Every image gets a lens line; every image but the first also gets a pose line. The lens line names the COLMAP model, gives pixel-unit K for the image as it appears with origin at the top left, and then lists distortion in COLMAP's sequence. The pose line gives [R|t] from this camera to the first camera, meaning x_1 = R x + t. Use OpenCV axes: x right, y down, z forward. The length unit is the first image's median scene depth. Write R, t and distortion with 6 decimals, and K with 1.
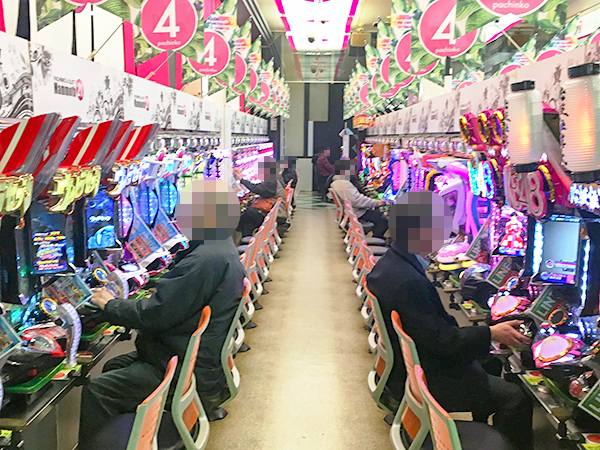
lens RADIAL K [[501.1, 0, 300.0], [0, 501.1, 225.0], [0, 0, 1]] dist [0.053406, 0.001699]
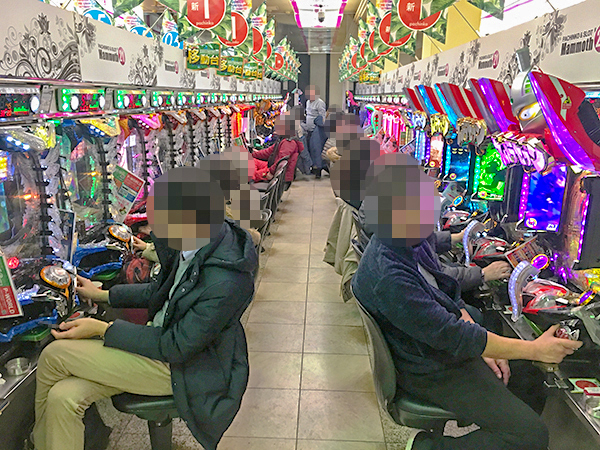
lens RADIAL K [[496.1, 0, 299.3], [0, 496.1, 207.2], [0, 0, 1]] dist [0.004511, -0.006586]
pose [[0.999992, -0.002047, -0.003462, -0.009795], [0.002224, 0.998640, 0.052083, 0.042114], [0.003351, -0.052090, 0.998637, -0.260829]]
